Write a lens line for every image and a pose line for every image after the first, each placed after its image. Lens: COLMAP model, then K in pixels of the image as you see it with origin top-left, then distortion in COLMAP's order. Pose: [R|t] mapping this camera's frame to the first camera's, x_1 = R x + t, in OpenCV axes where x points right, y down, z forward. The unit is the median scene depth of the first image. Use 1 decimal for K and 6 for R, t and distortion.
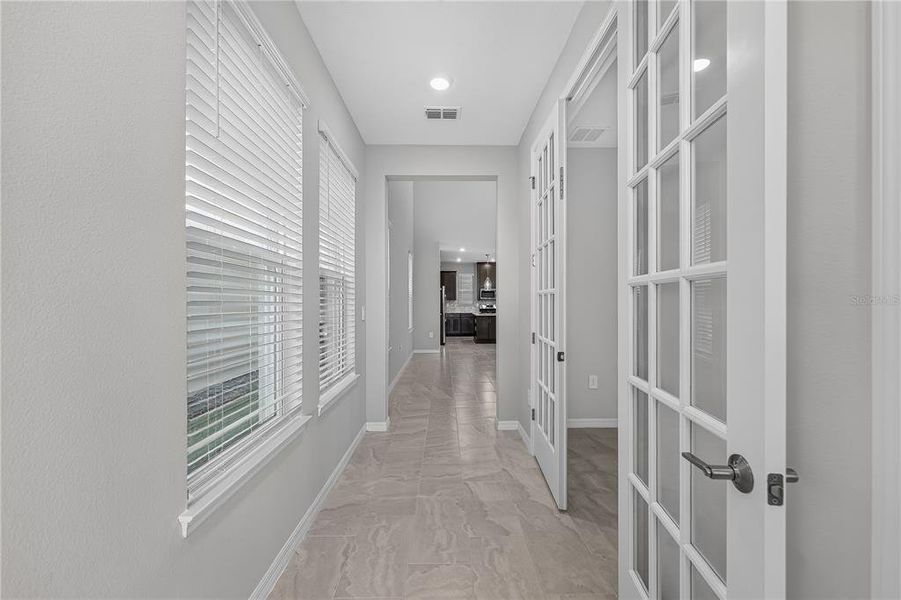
lens RADIAL K [[361.0, 0, 448.2], [0, 361.0, 302.5], [0, 0, 1]] dist [-0.002465, -0.000561]
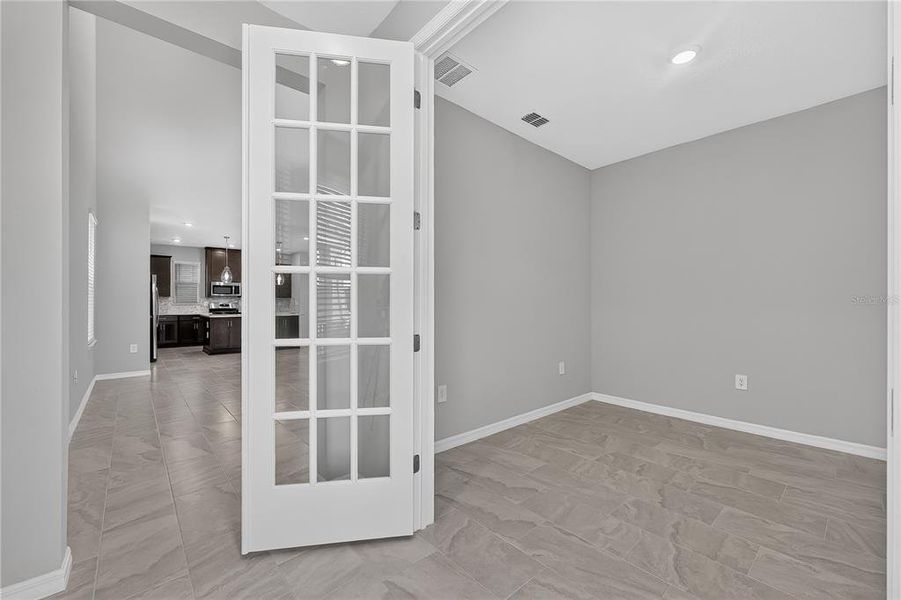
lens RADIAL K [[361.0, 0, 451.5], [0, 361.0, 304.2], [0, 0, 1]] dist [-0.002465, -0.000561]
pose [[0.754197, 0.012654, 0.656526, -0.033532], [-0.014922, 0.999886, -0.002131, 0.002692], [-0.656479, -0.008189, 0.754300, 0.115709]]
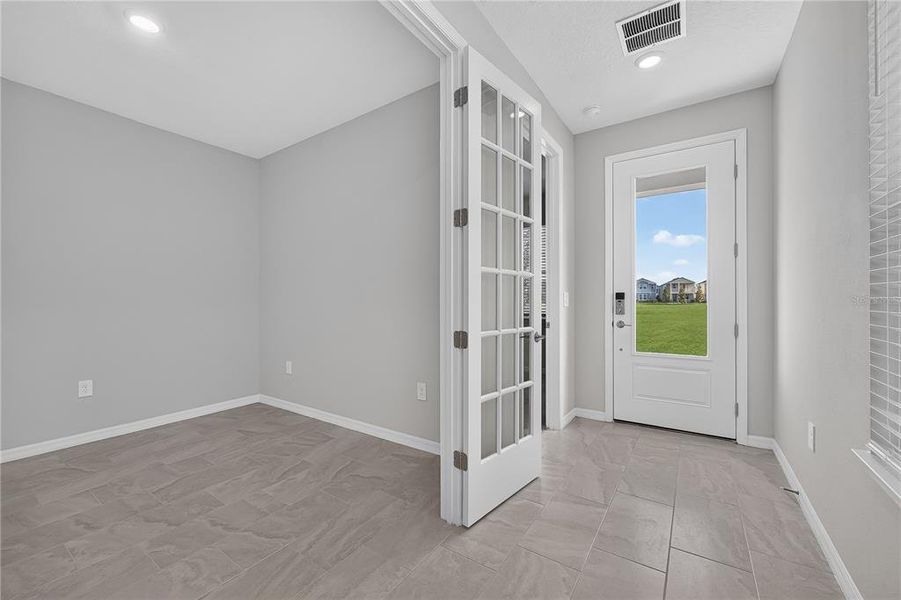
lens RADIAL K [[361.0, 0, 450.7], [0, 361.0, 299.8], [0, 0, 1]] dist [-0.002465, -0.000561]
pose [[-0.825953, 0.012380, 0.563603, -0.029743], [0.006611, 0.999903, -0.012277, 0.002598], [-0.563700, -0.006414, -0.825954, 0.249869]]
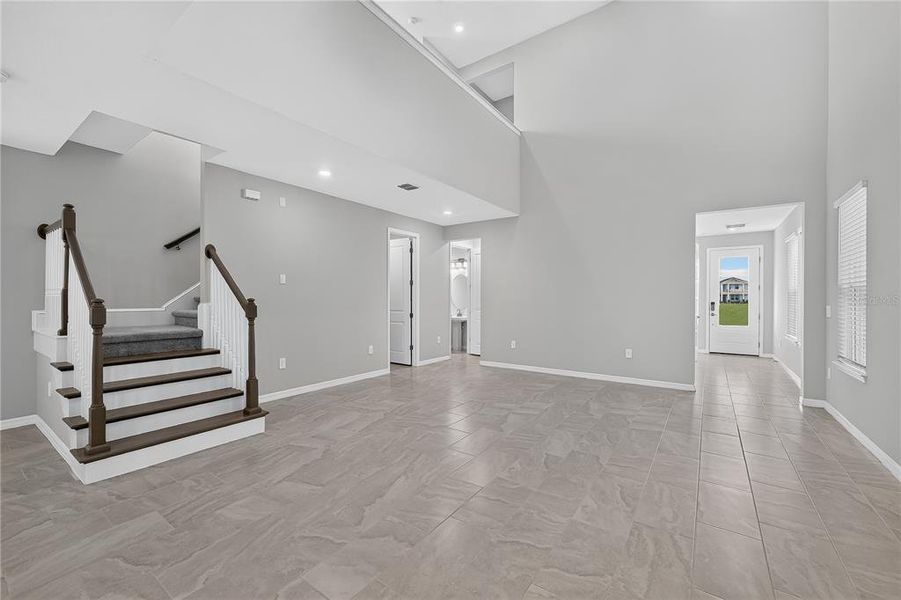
lens RADIAL K [[361.0, 0, 458.8], [0, 361.0, 299.6], [0, 0, 1]] dist [-0.002465, -0.000561]
pose [[-0.818623, 0.005185, 0.574309, -0.017911], [-0.001893, 0.999929, -0.011726, 0.001732], [-0.574329, -0.010686, -0.818555, 0.381176]]
